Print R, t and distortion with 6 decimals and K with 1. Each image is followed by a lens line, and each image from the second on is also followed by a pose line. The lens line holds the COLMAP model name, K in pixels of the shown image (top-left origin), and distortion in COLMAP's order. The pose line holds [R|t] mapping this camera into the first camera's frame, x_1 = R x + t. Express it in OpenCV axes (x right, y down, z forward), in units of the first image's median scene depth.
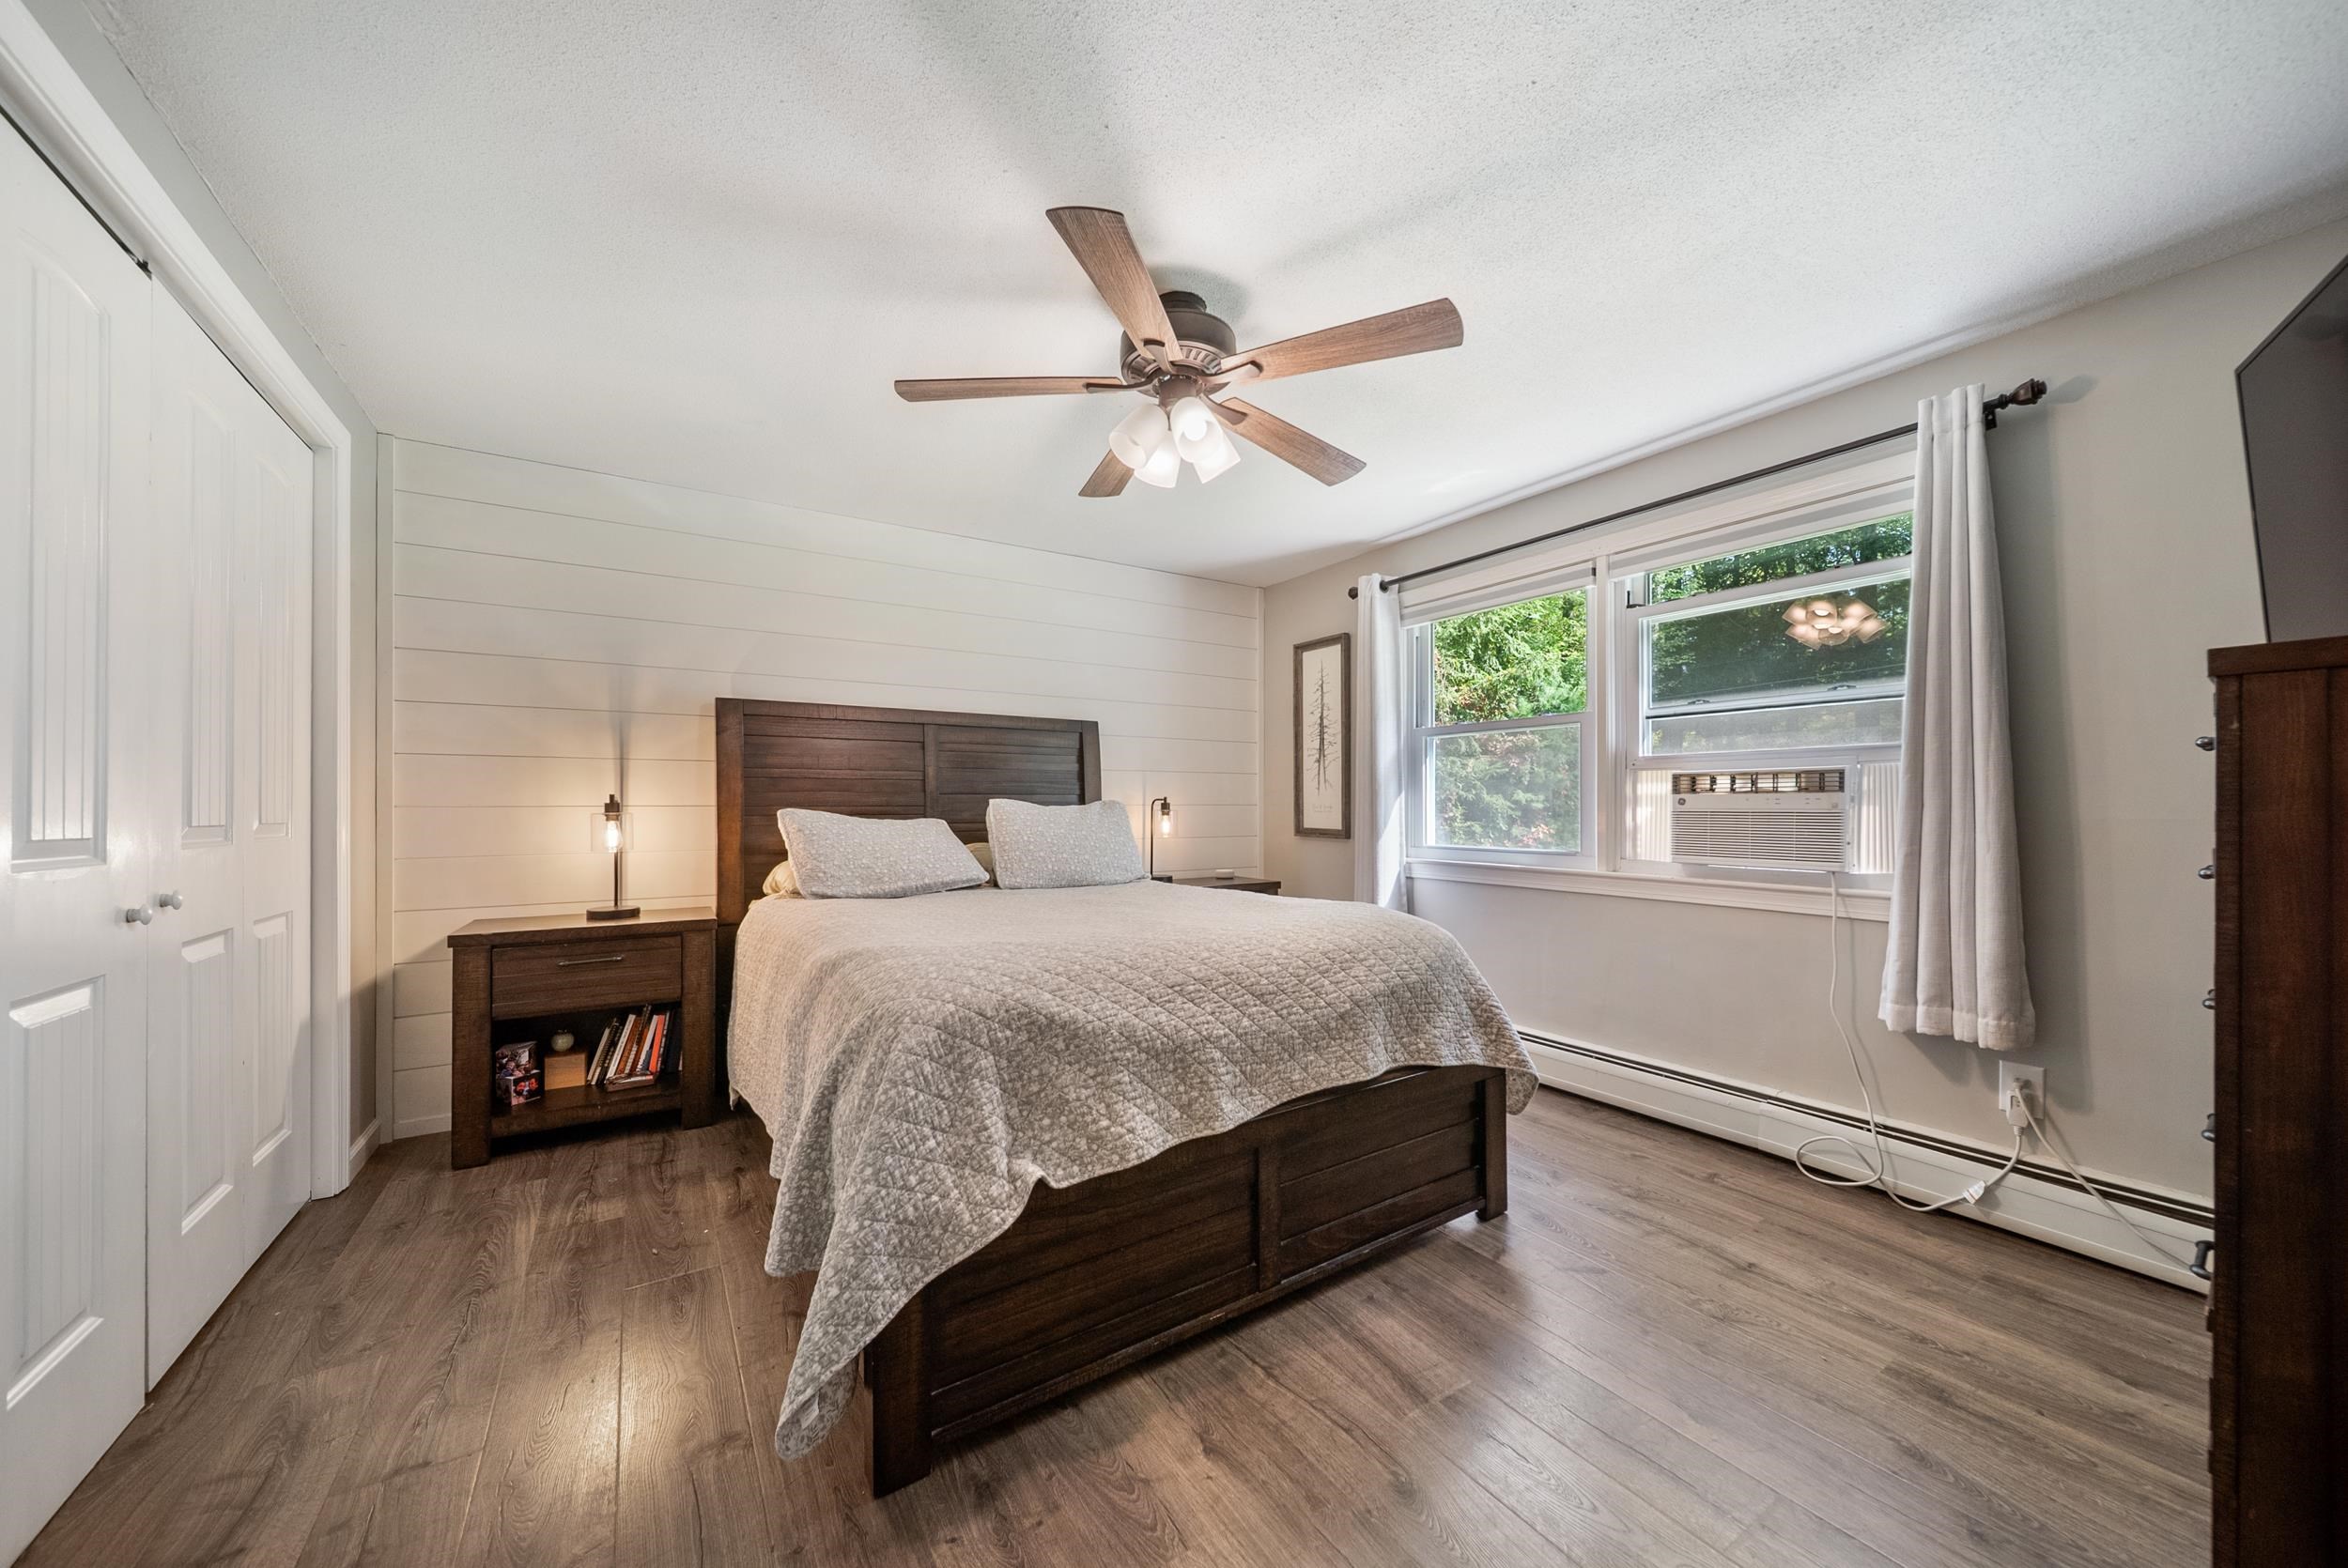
lens RADIAL K [[827.5, 0, 1176.1], [0, 827.5, 794.3], [0, 0, 1]] dist [-0.000863, -0.000083]
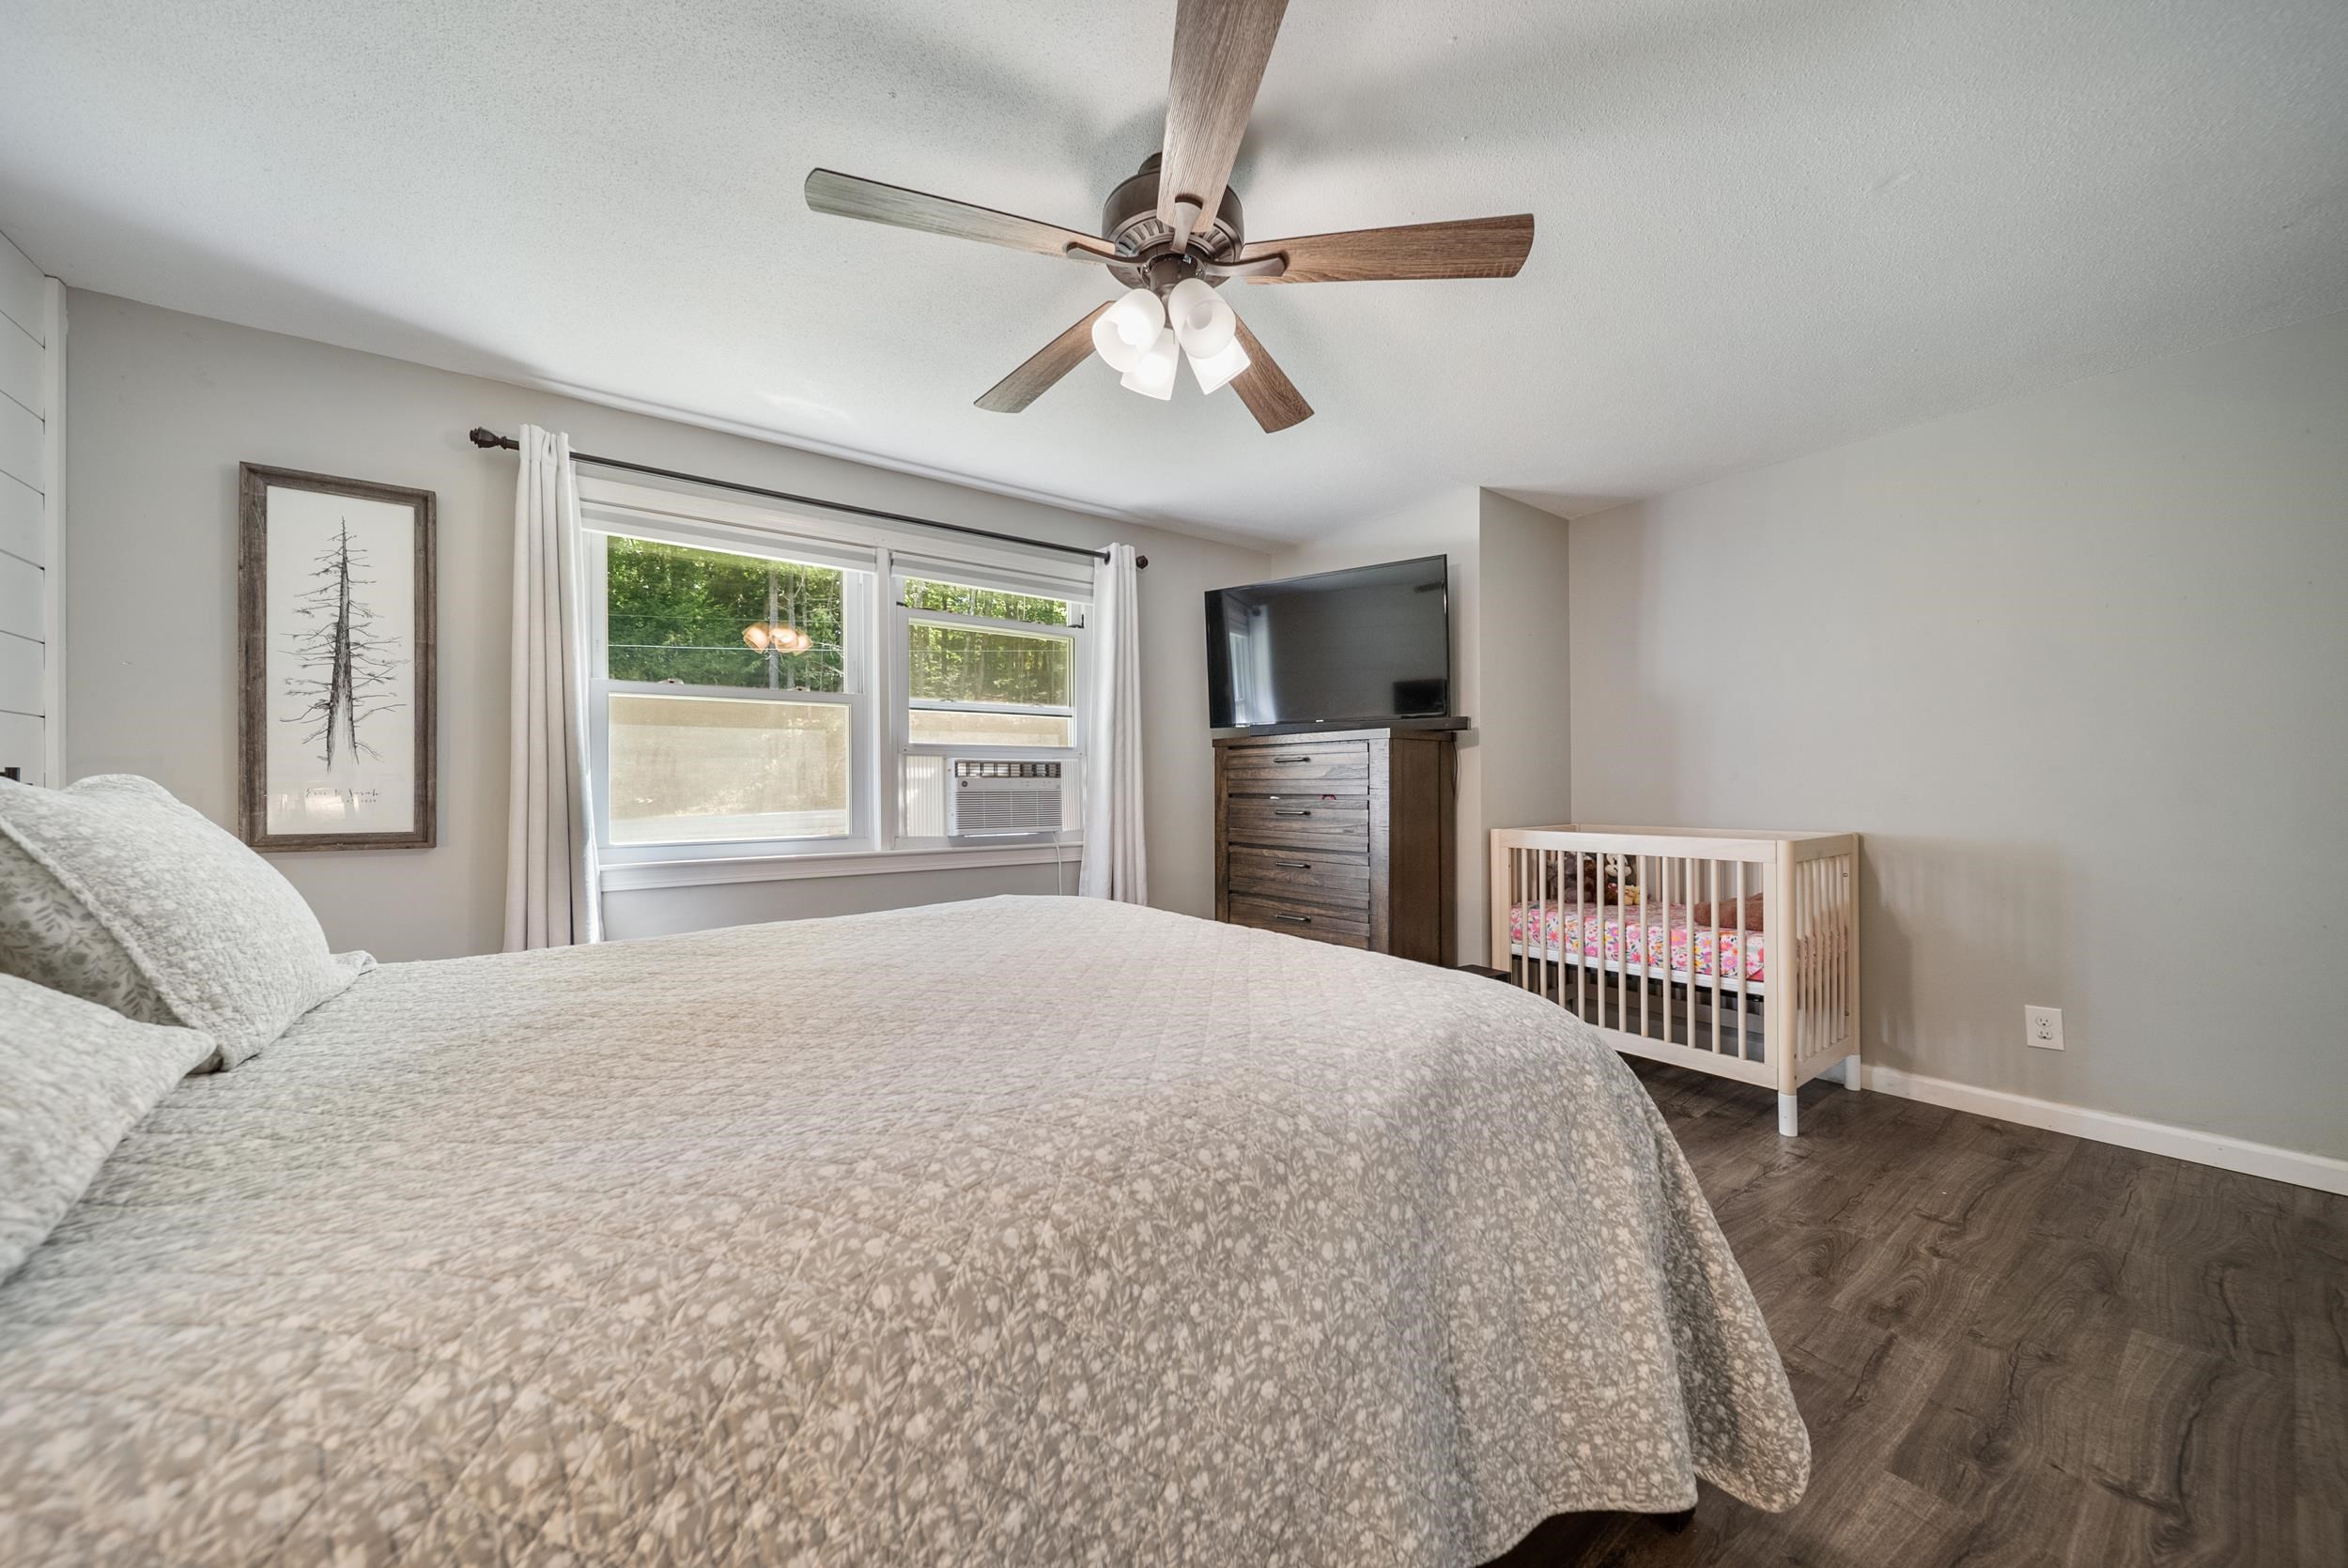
lens RADIAL K [[827.5, 0, 1176.1], [0, 827.5, 794.3], [0, 0, 1]] dist [-0.000863, -0.000083]
pose [[-0.046312, -0.003002, 0.998923, -0.533372], [-0.005446, 0.999981, 0.002753, 0.016880], [-0.998912, -0.005313, -0.046327, 0.666898]]
